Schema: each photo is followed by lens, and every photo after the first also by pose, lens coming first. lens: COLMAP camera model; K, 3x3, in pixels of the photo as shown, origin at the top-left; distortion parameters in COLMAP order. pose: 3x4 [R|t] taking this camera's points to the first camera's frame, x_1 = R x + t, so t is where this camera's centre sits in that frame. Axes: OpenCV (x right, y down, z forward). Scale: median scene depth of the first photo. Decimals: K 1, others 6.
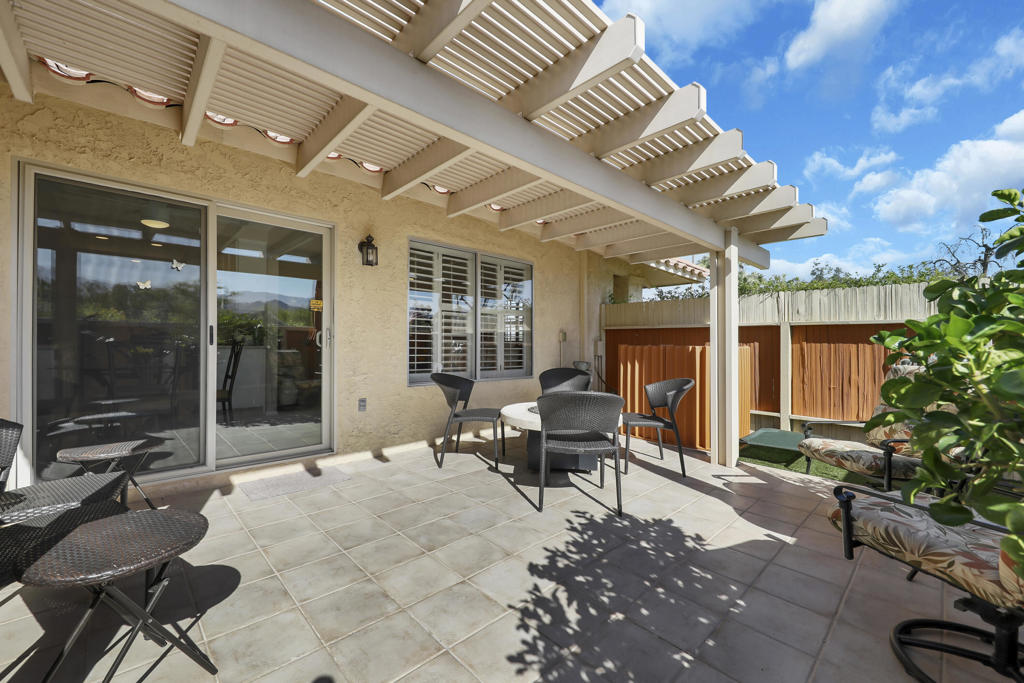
lens RADIAL K [[419.9, 0, 519.2], [0, 419.9, 340.3], [0, 0, 1]] dist [-0.000263, -0.000013]
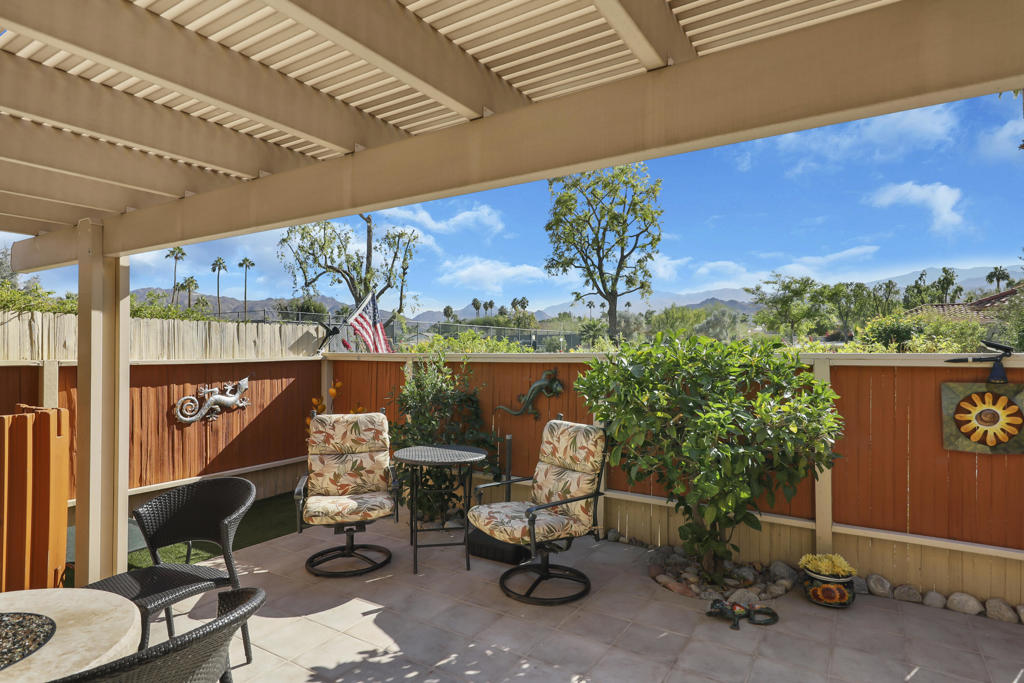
lens RADIAL K [[554.2, 0, 518.5], [0, 554.2, 340.6], [0, 0, 1]] dist [0.006068, 0.001948]
pose [[-0.241068, 0.007716, 0.970477, -0.765795], [-0.015626, 0.999808, -0.011830, -0.155056], [-0.970382, -0.018017, -0.240902, 1.037105]]
